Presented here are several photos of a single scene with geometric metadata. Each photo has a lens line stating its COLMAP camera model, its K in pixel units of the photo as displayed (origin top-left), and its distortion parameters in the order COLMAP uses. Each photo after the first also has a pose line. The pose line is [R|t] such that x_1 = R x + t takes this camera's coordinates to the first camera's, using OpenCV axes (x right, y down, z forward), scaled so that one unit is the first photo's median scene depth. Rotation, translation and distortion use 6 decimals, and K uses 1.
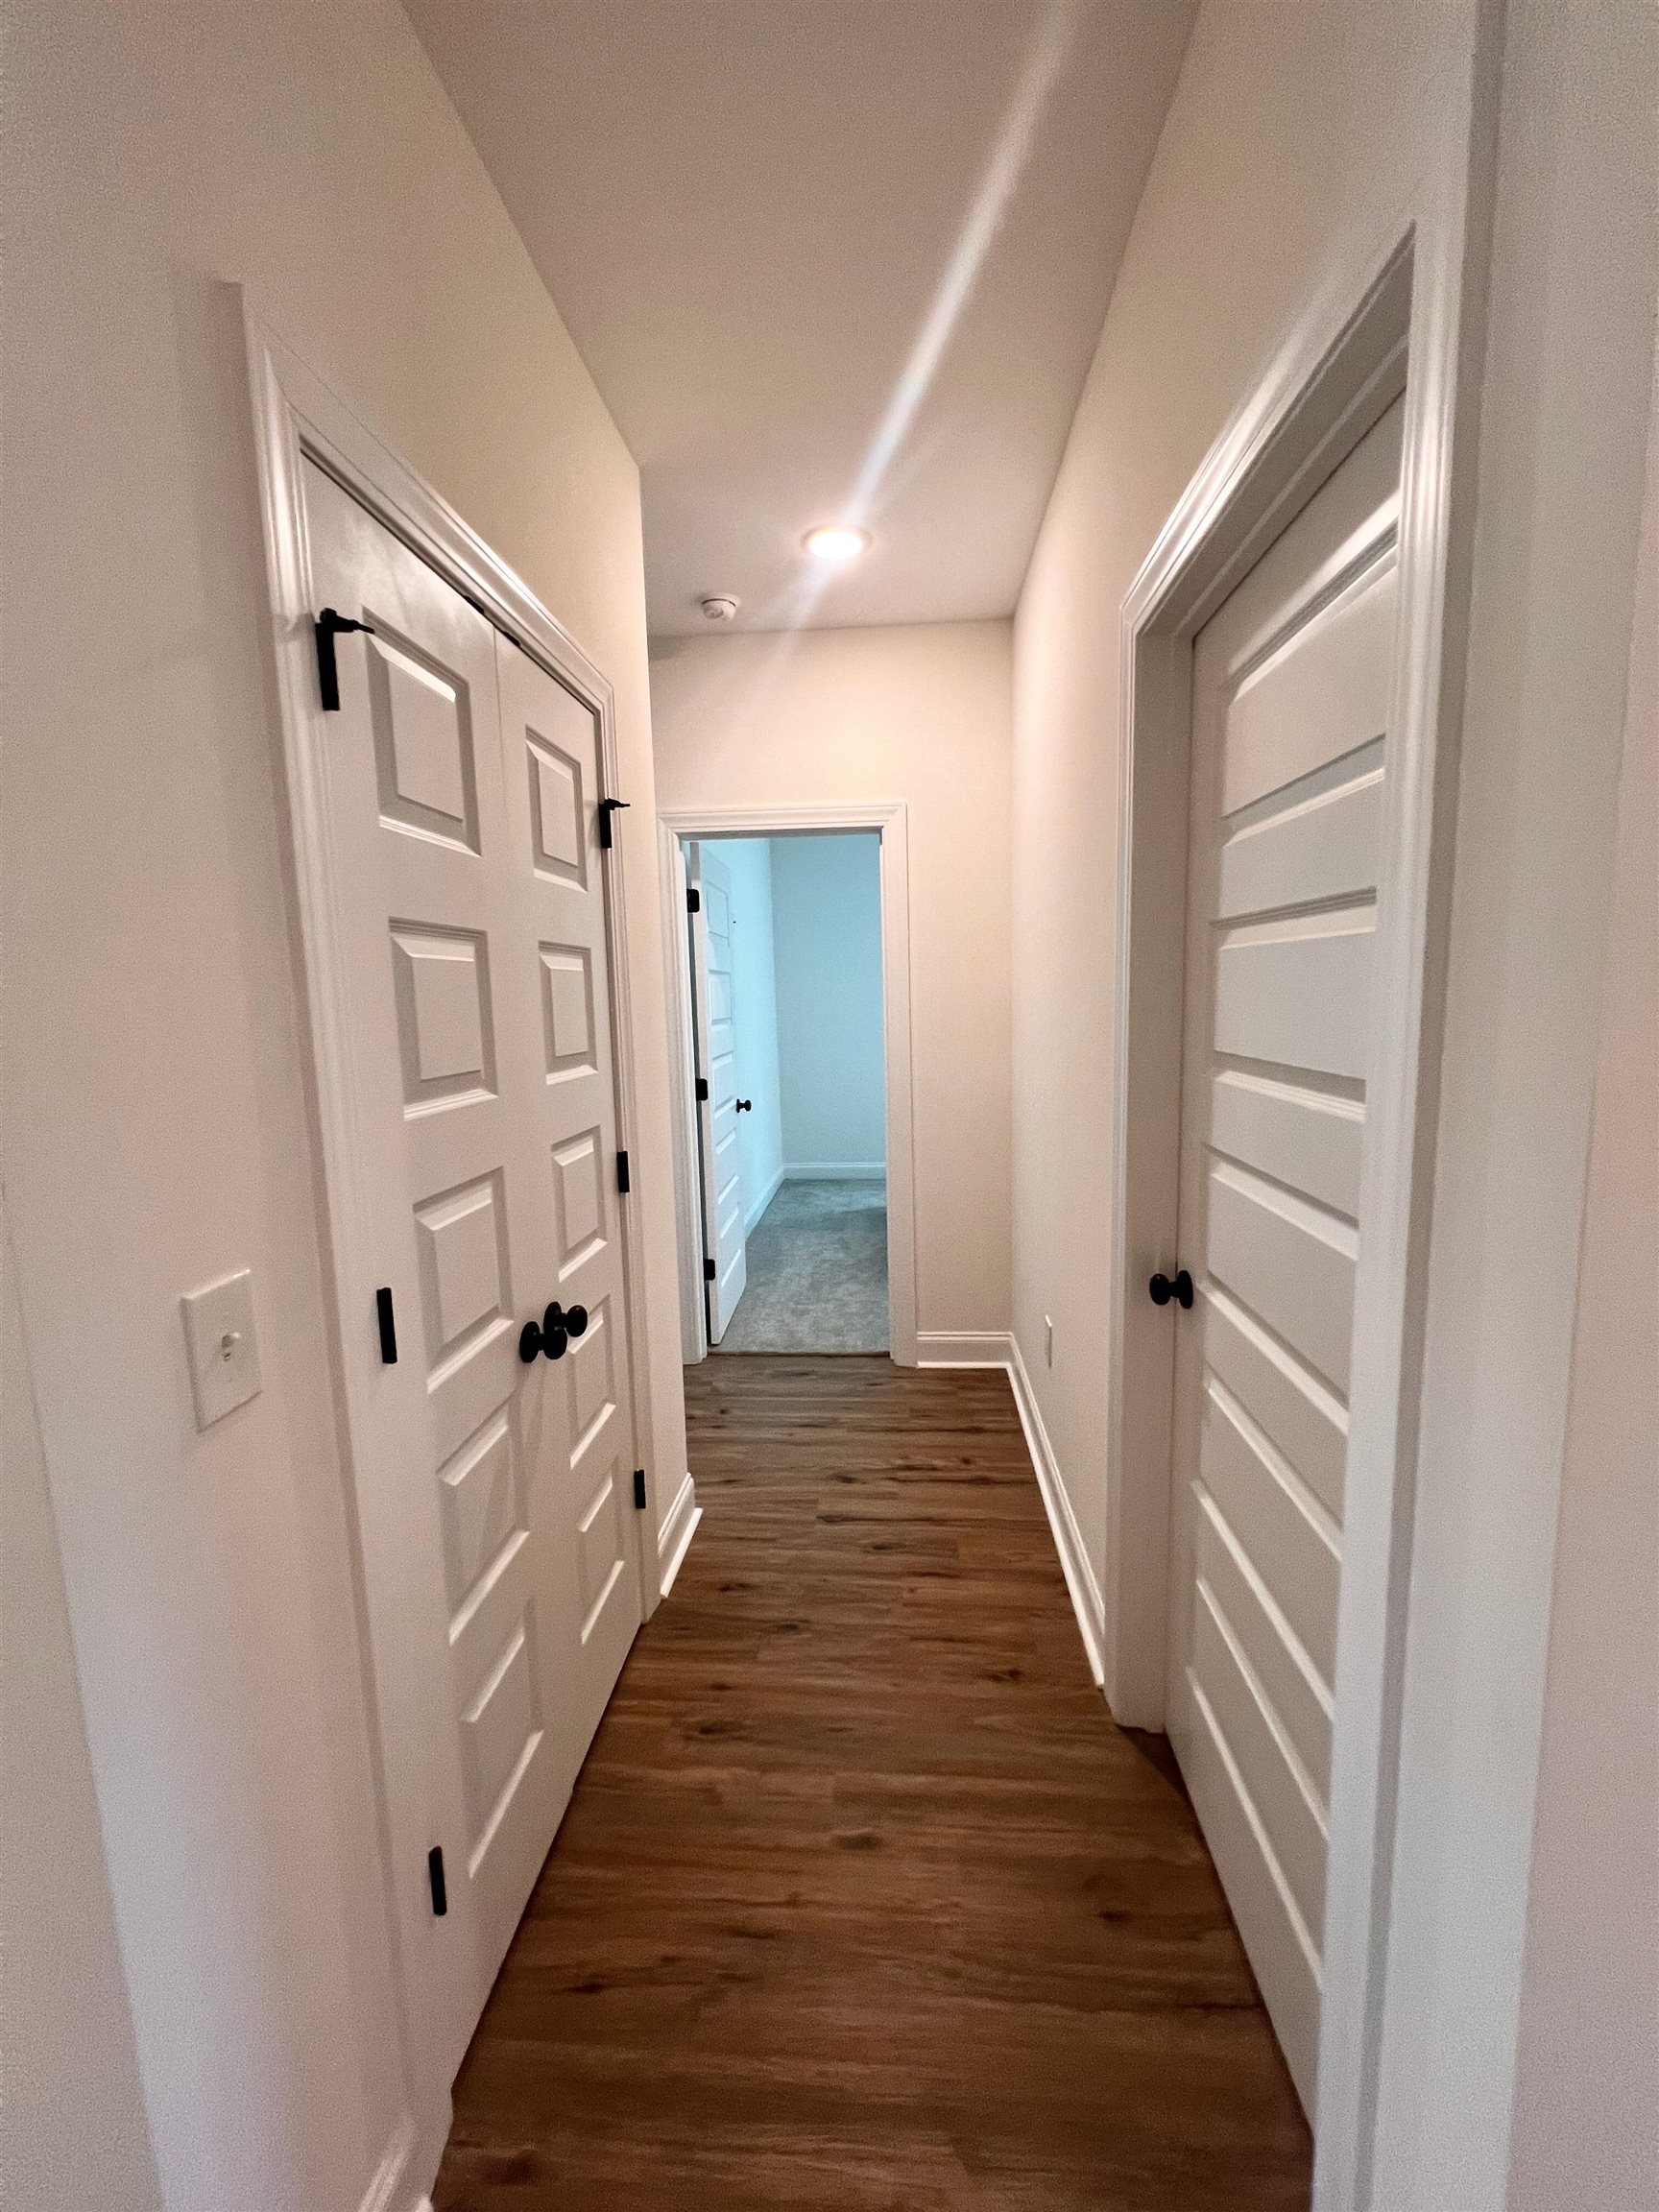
lens RADIAL K [[875.5, 0, 824.6], [0, 875.5, 1099.1], [0, 0, 1]] dist [0.001035, 0.000064]
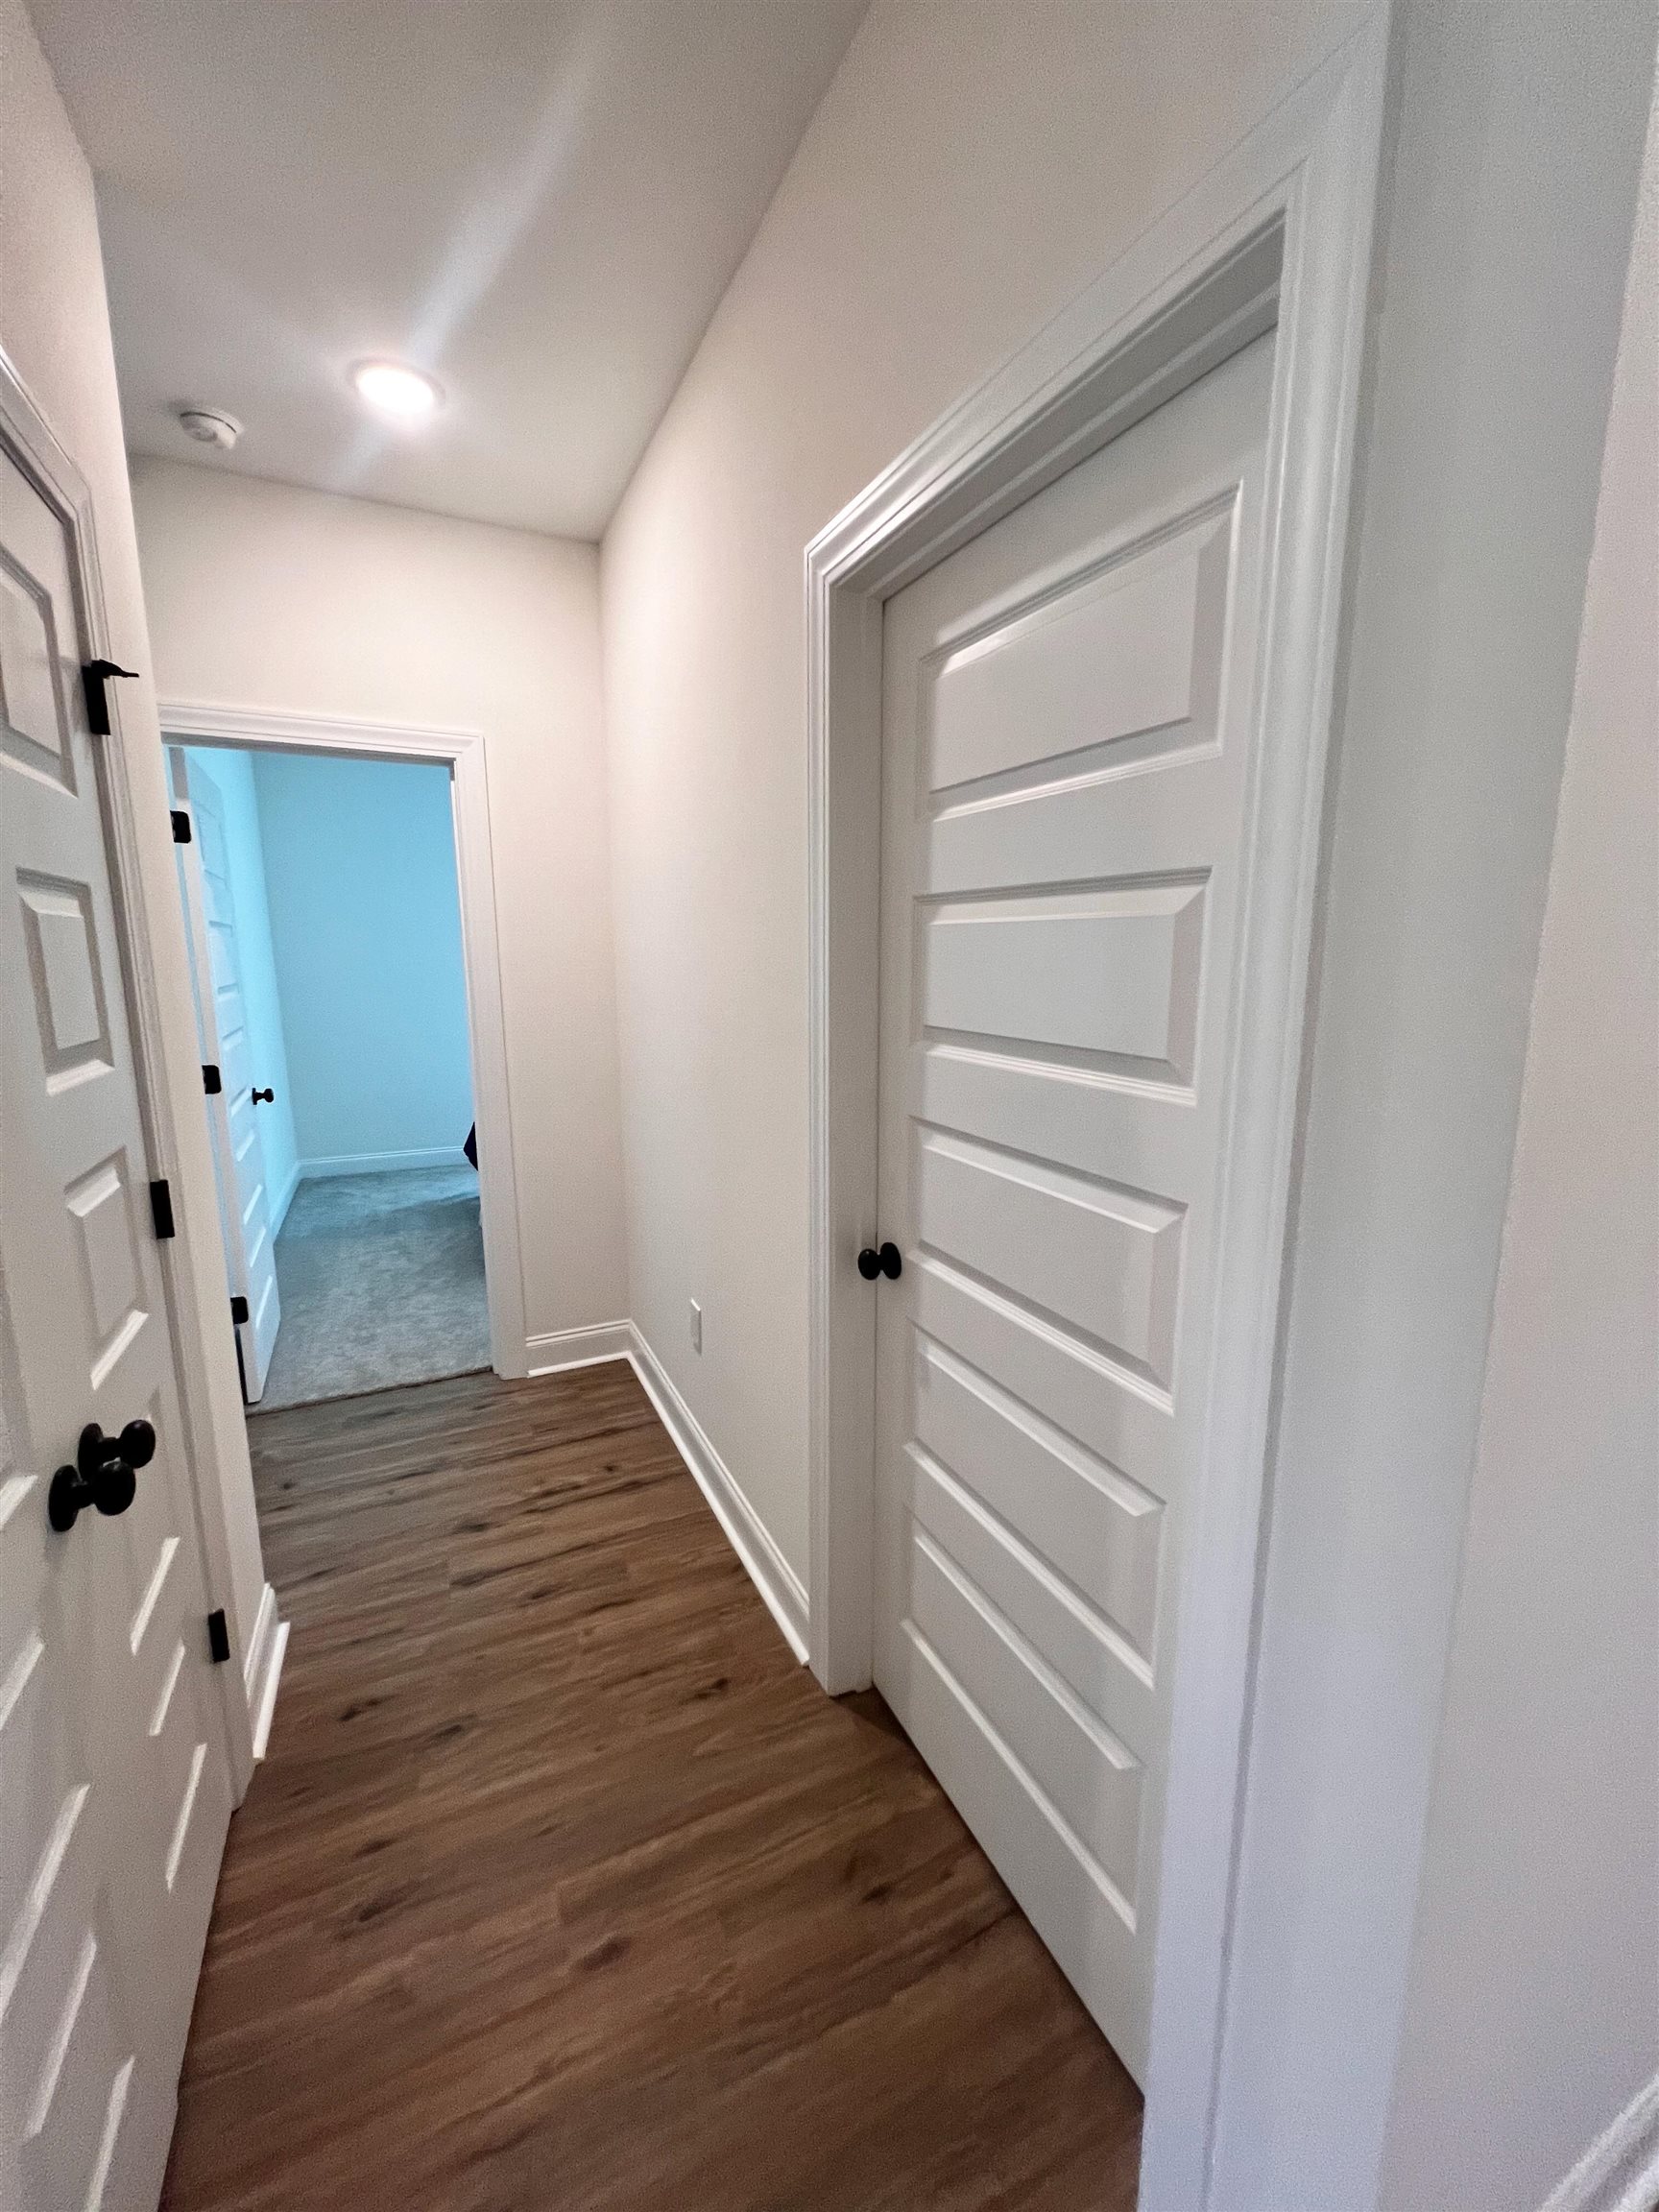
lens RADIAL K [[887.3, 0, 833.5], [0, 887.3, 1101.2], [0, 0, 1]] dist [-0.002832, 0.002697]
pose [[0.864751, -0.060971, 0.498486, -0.100027], [0.041337, 0.997876, 0.050344, -0.014408], [-0.500497, -0.022929, 0.865435, 0.103420]]
